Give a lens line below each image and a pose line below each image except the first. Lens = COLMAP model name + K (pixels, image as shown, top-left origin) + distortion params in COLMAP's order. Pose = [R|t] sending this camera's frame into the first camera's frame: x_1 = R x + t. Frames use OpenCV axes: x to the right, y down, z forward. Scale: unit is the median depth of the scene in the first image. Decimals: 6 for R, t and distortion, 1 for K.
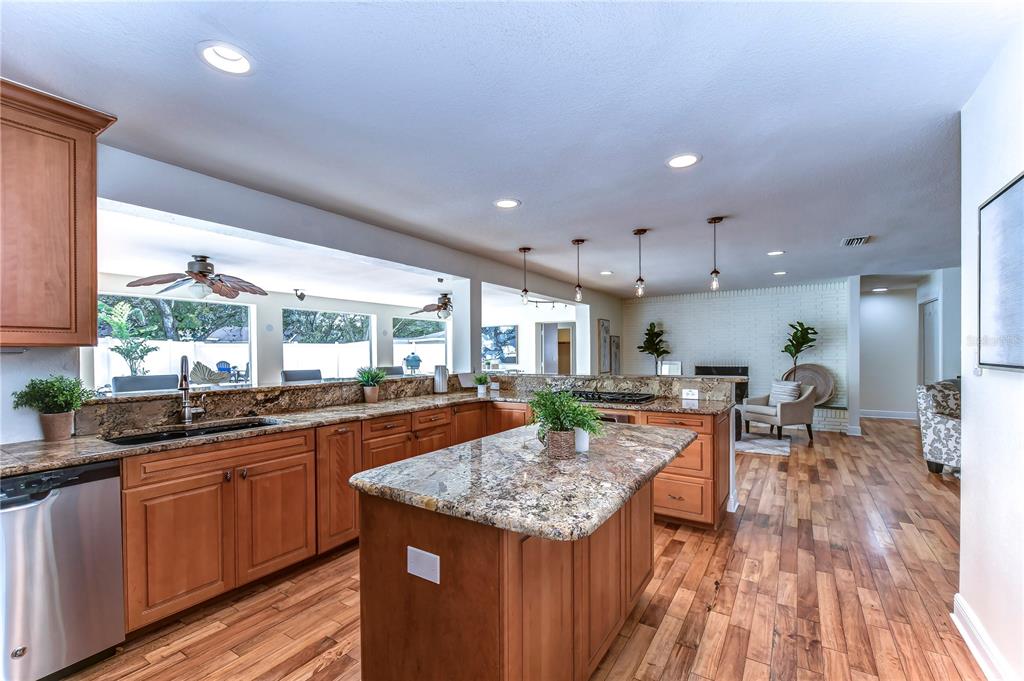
lens RADIAL K [[441.3, 0, 519.9], [0, 441.3, 357.6], [0, 0, 1]] dist [0.002995, 0.000024]
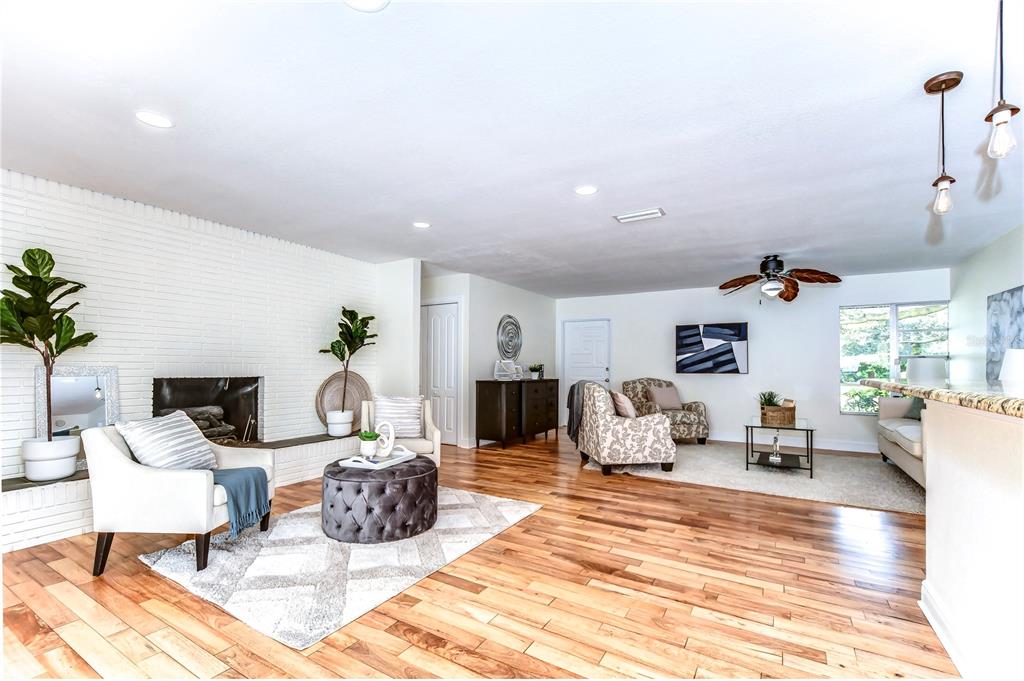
lens RADIAL K [[446.7, 0, 509.6], [0, 446.7, 356.5], [0, 0, 1]] dist [-0.003274, -0.000804]
pose [[-0.014015, 0.031527, 0.999405, -0.045358], [0.004813, 0.999493, -0.031462, 0.016993], [-0.999890, 0.004370, -0.014159, 0.855630]]
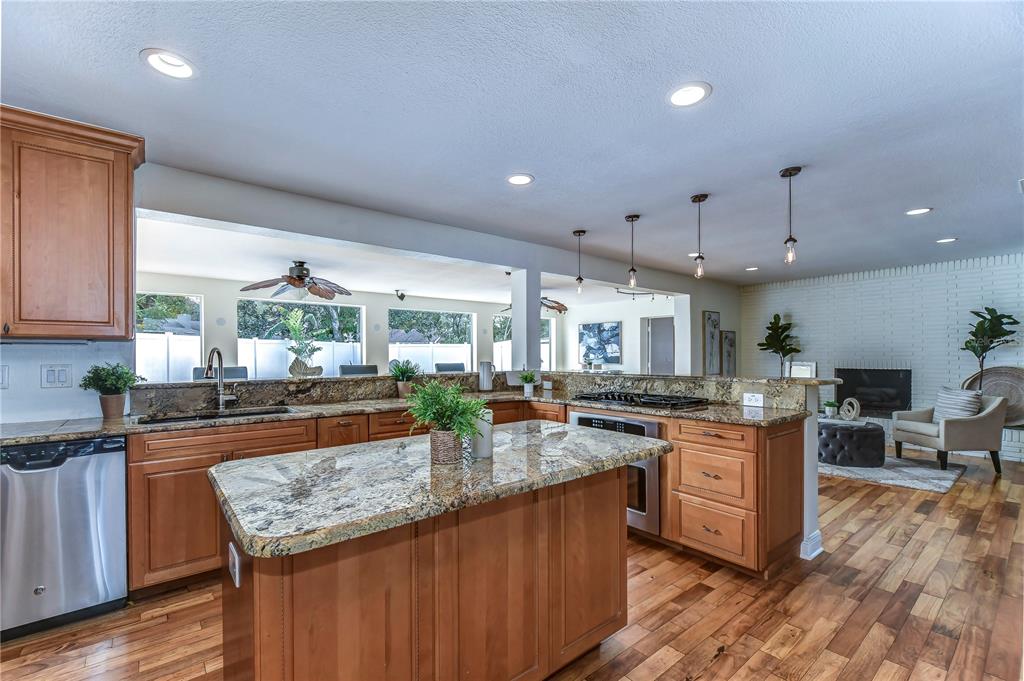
lens RADIAL K [[463.3, 0, 534.5], [0, 463.3, 357.5], [0, 0, 1]] dist [0.000330, -0.000559]
pose [[0.952829, 0.005652, -0.303456, 0.178998], [-0.007441, 0.999961, -0.004740, 0.010218], [0.303417, 0.006774, 0.952834, 0.071715]]
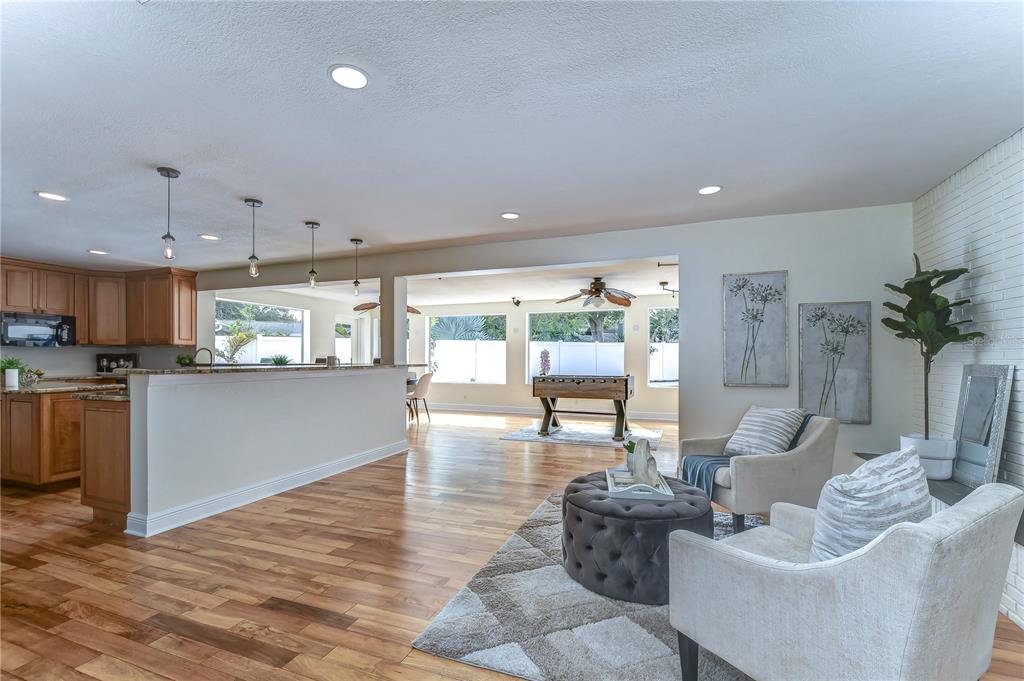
lens RADIAL K [[446.7, 0, 509.6], [0, 446.7, 356.5], [0, 0, 1]] dist [-0.003274, -0.000804]
pose [[0.201122, 0.002379, -0.979563, 0.761321], [-0.012752, 0.999919, -0.000189, 0.008592], [0.979483, 0.012529, 0.201136, 0.810586]]
